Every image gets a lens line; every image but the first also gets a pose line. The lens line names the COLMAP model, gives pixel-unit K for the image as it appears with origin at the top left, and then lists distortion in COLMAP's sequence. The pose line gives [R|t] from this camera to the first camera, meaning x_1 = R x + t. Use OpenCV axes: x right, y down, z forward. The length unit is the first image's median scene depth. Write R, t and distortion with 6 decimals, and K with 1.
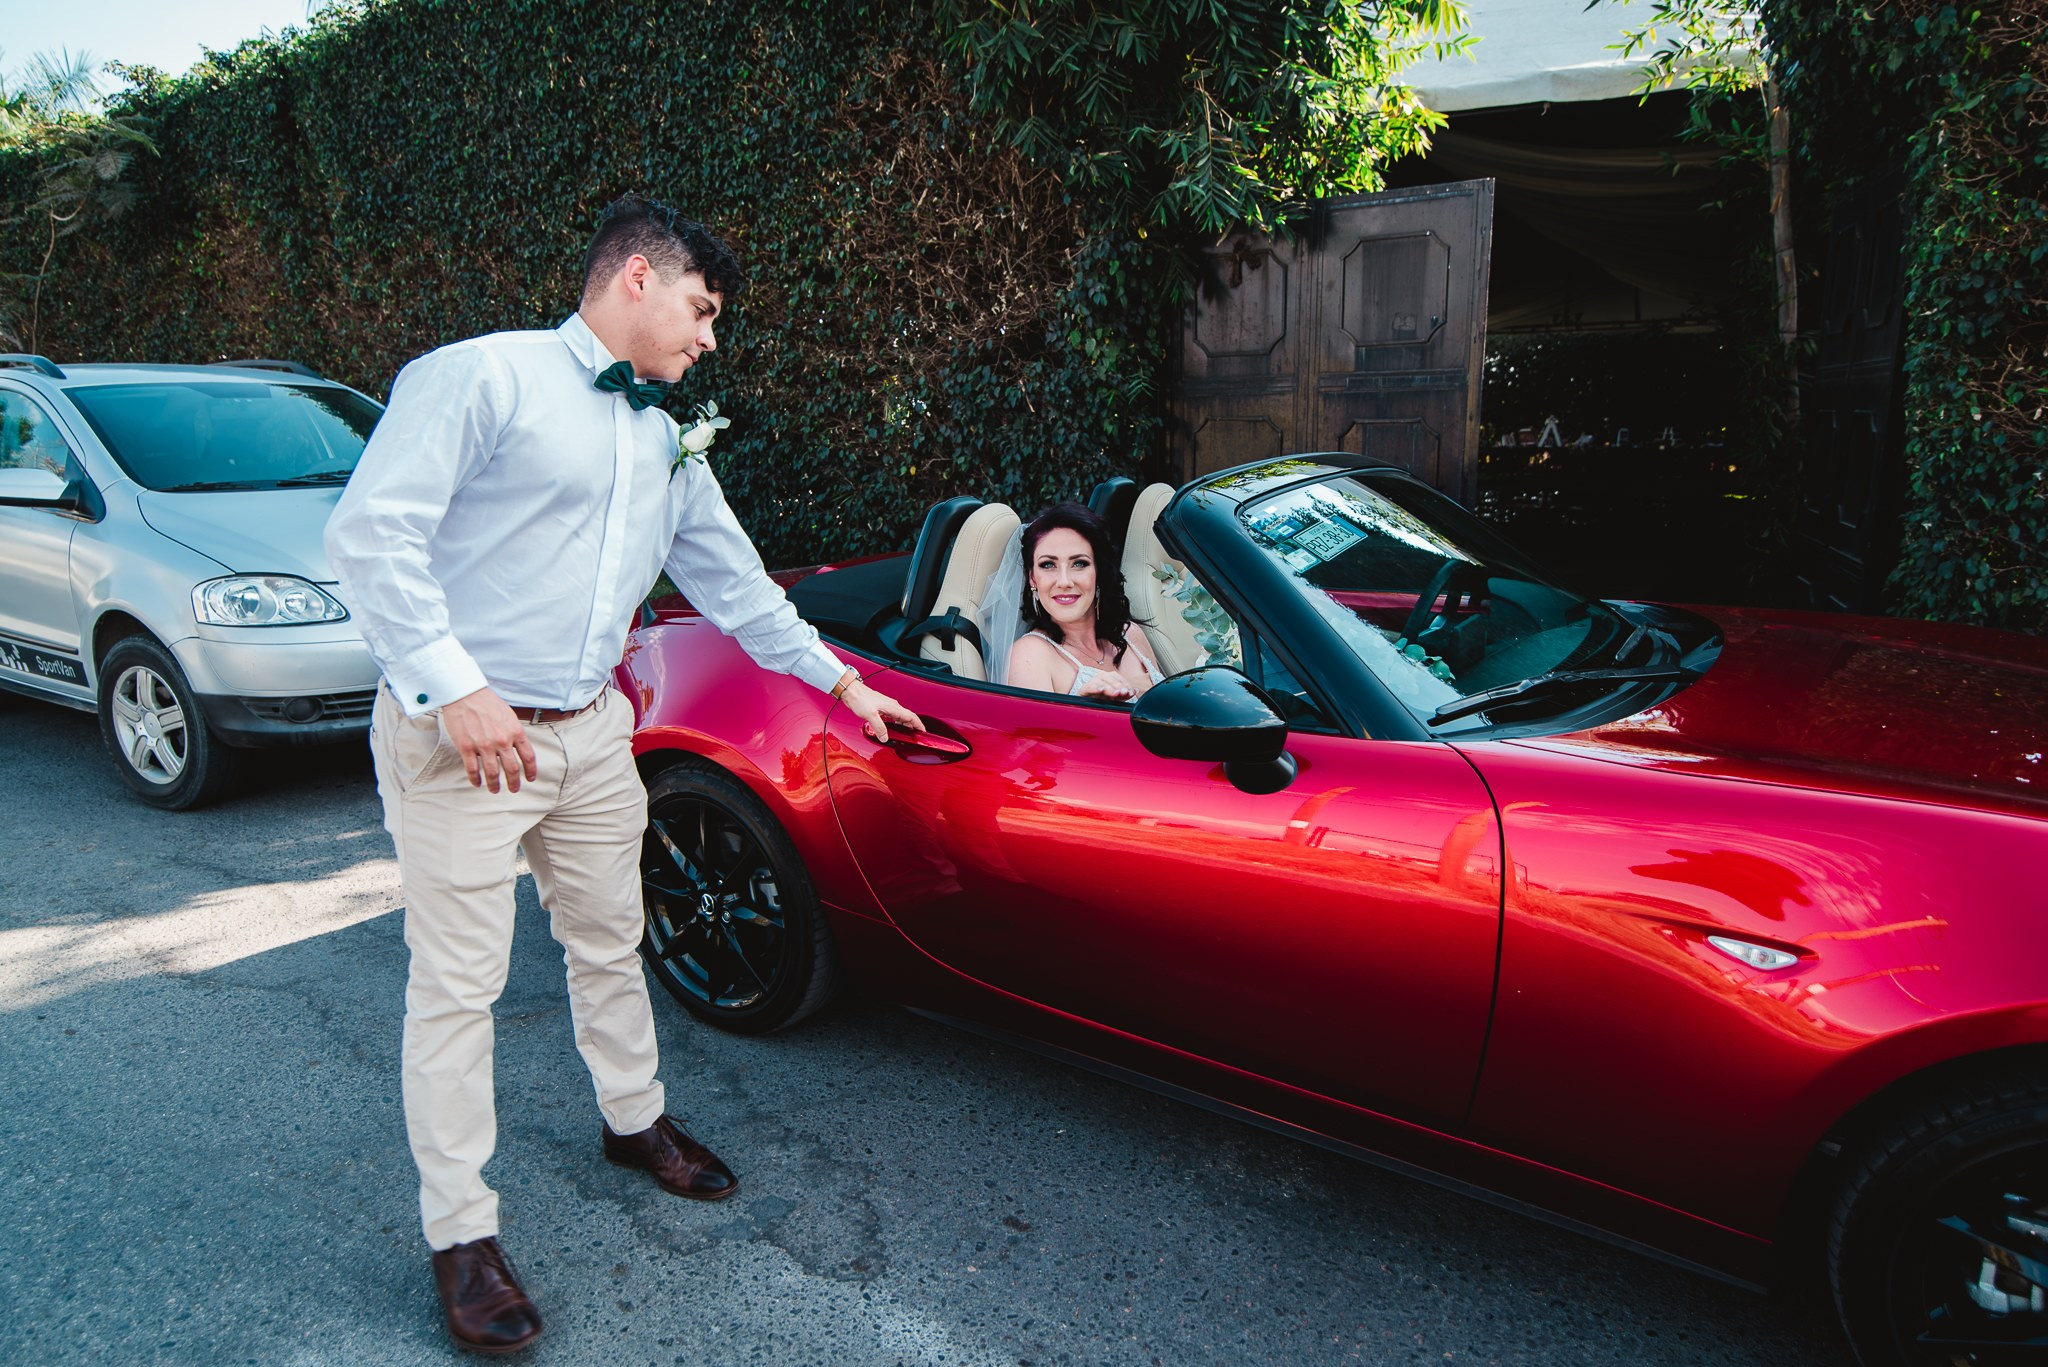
lens RADIAL K [[1212.5, 0, 1032.5], [0, 1212.5, 682.8], [0, 0, 1]] dist [-0.009881, 0.003818]
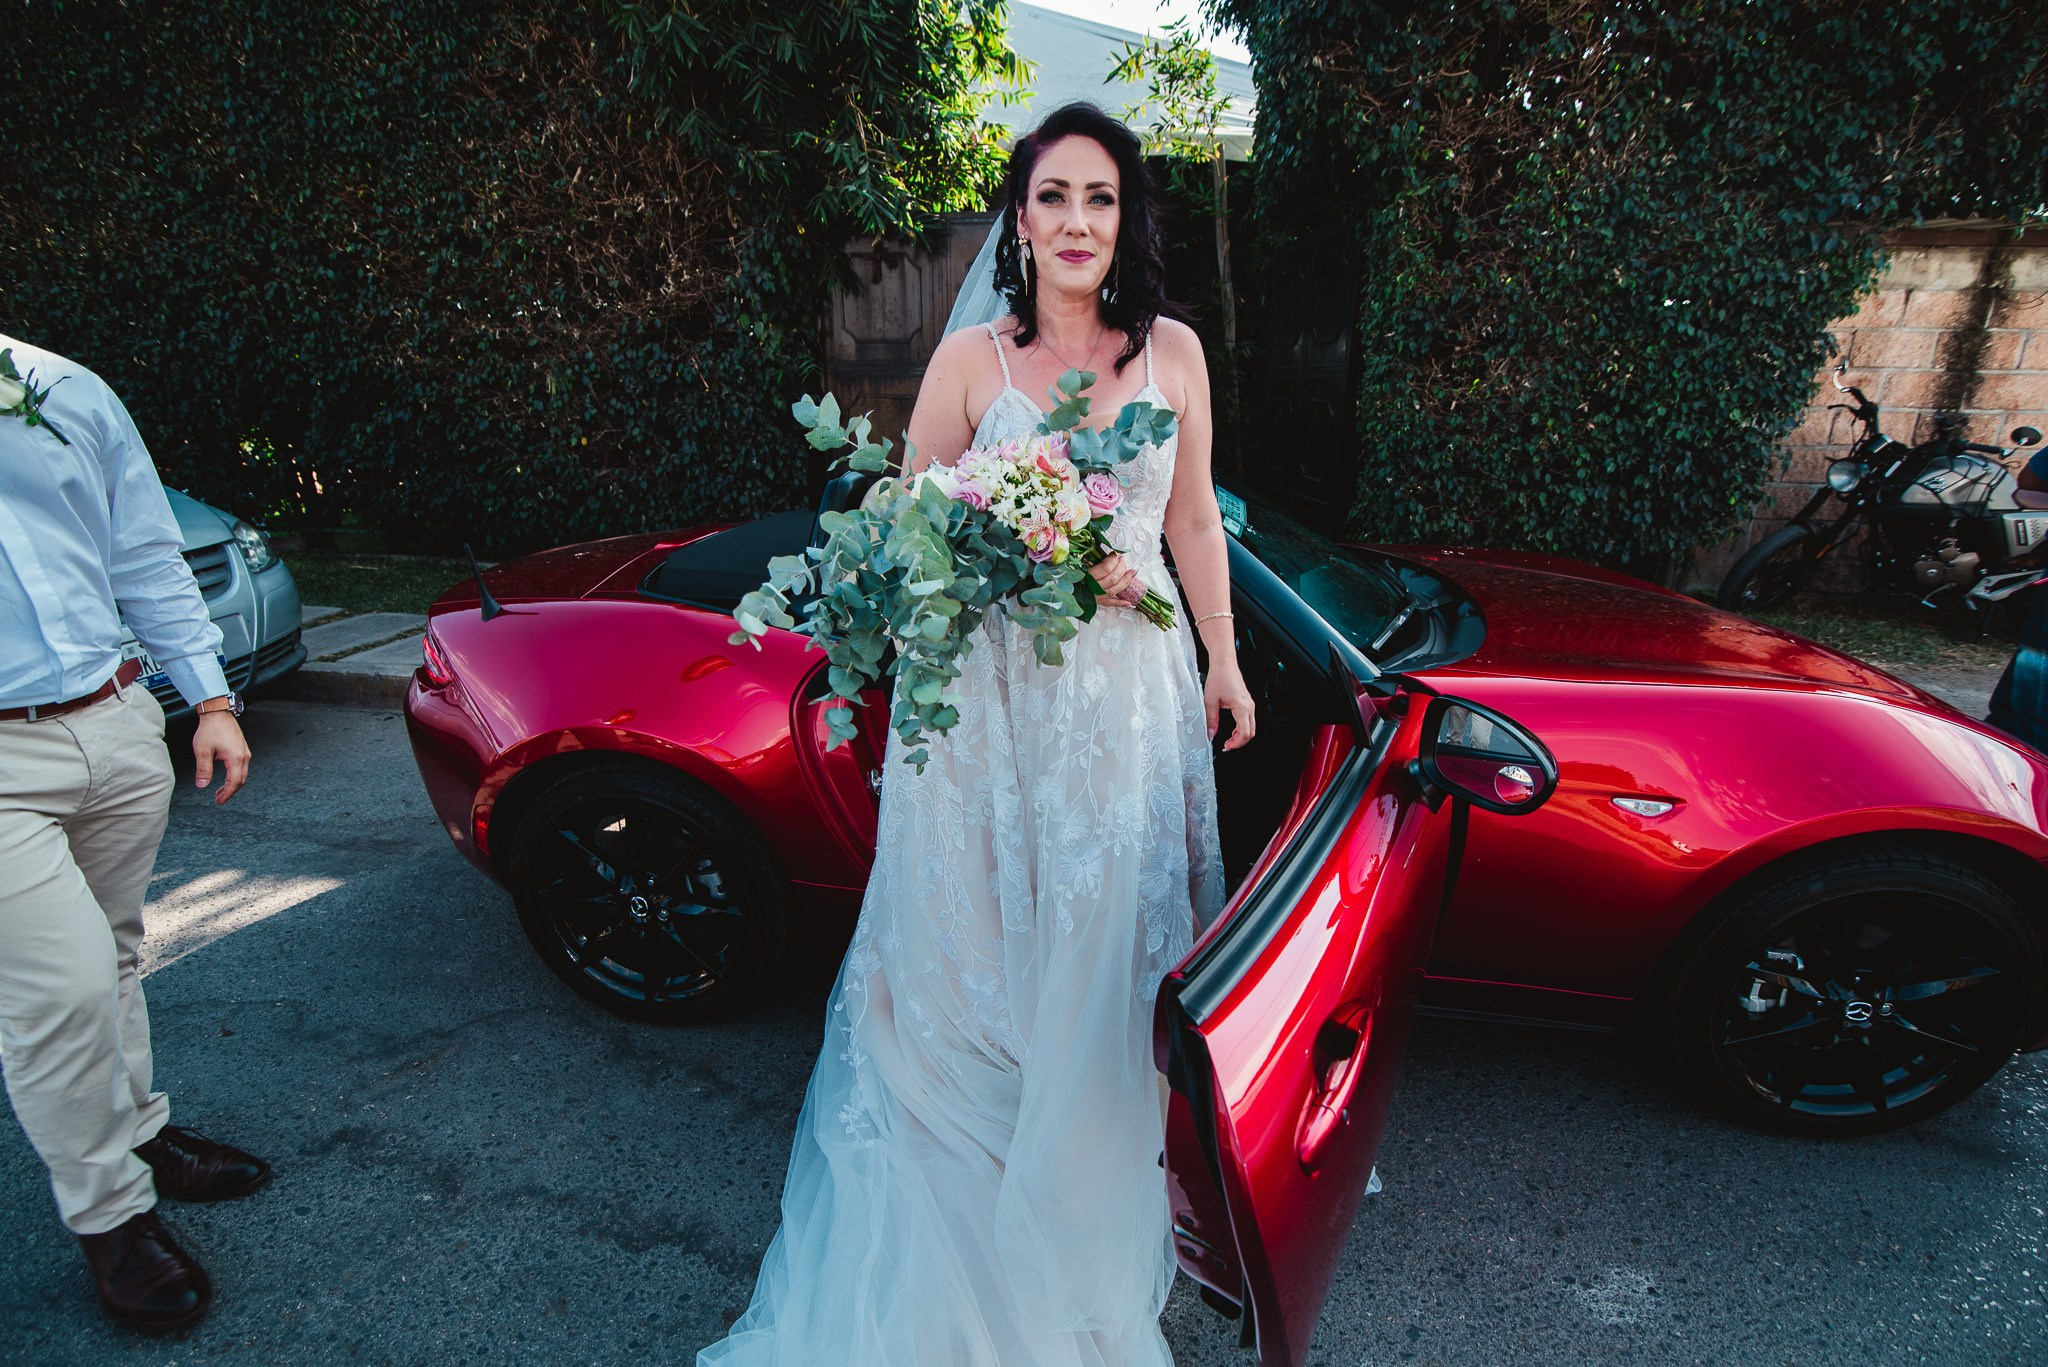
lens RADIAL K [[933.7, 0, 1018.0], [0, 933.7, 685.4], [0, 0, 1]] dist [-0.020430, 0.002064]
pose [[0.901677, -0.110738, 0.417990, -0.132444], [0.072757, 0.991723, 0.105789, -0.023192], [-0.426246, -0.064976, 0.902271, 0.096420]]
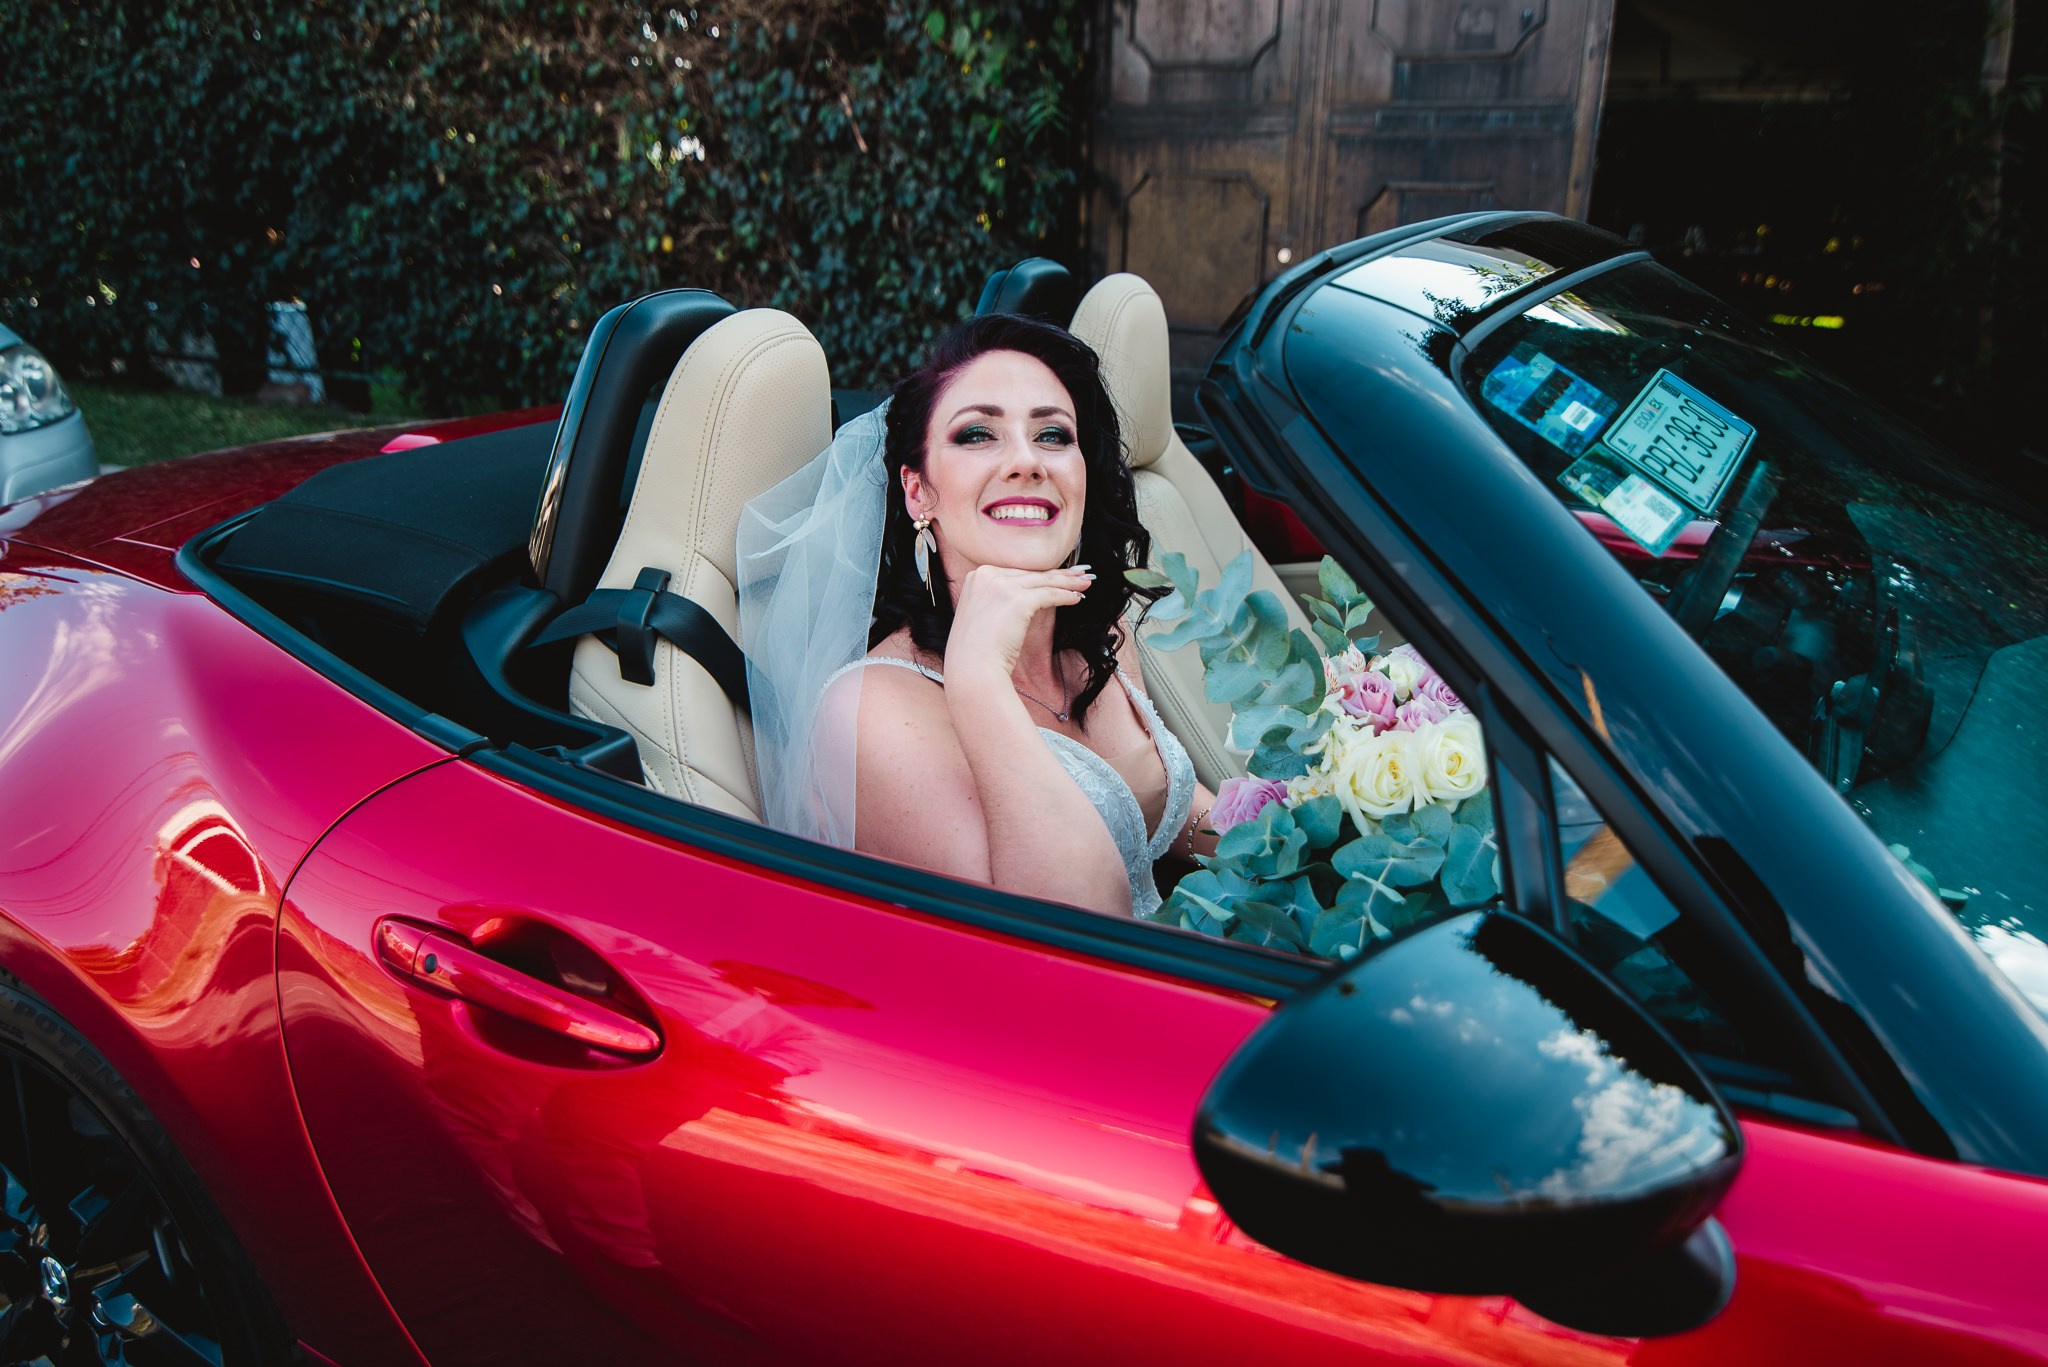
lens RADIAL K [[1525.2, 0, 1029.1], [0, 1525.2, 683.6], [0, 0, 1]] dist [0.004204, -0.001375]
pose [[0.994356, 0.003277, 0.106048, 0.002321], [-0.013519, 0.995289, 0.096002, -0.033768], [-0.105234, -0.096894, 0.989716, 0.216962]]
